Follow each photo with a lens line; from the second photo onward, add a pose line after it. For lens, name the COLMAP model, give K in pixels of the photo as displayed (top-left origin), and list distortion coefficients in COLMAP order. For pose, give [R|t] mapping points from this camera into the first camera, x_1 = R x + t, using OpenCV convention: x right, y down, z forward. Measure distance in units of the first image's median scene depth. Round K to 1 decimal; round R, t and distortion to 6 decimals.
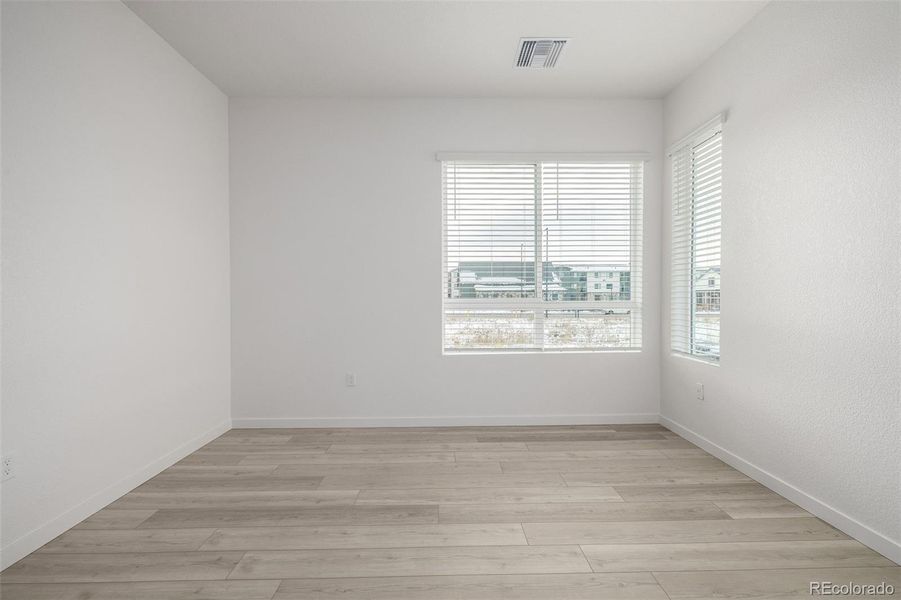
lens RADIAL K [[380.3, 0, 458.9], [0, 380.3, 302.4], [0, 0, 1]] dist [0.000238, 0.000218]
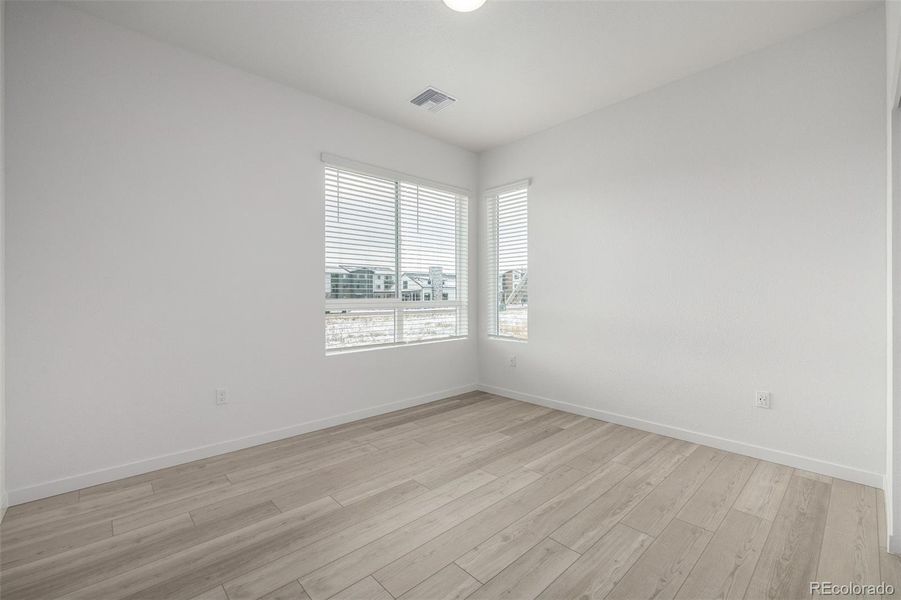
lens RADIAL K [[377.0, 0, 450.9], [0, 377.0, 296.7], [0, 0, 1]] dist [0.000770, 0.000662]
pose [[0.754743, -0.001231, 0.656019, -0.532834], [0.011540, 0.999868, -0.011401, -0.002026], [-0.655918, 0.016176, 0.754658, 0.045962]]
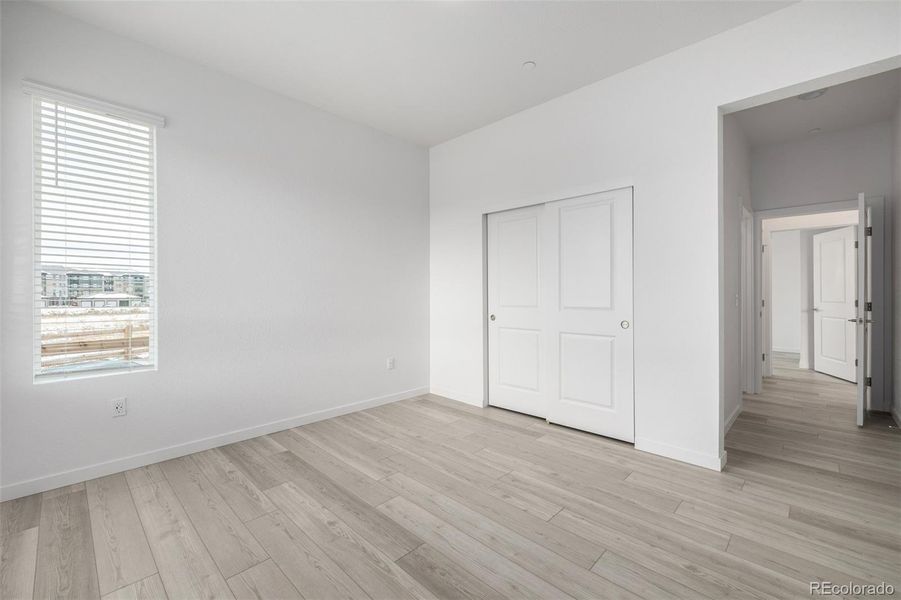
lens RADIAL K [[377.0, 0, 450.9], [0, 377.0, 296.7], [0, 0, 1]] dist [0.000770, 0.000662]
pose [[-0.684096, 0.003584, 0.729384, -0.522540], [0.019361, 0.999725, 0.013246, -0.012397], [-0.729135, 0.023183, -0.683977, 1.072930]]
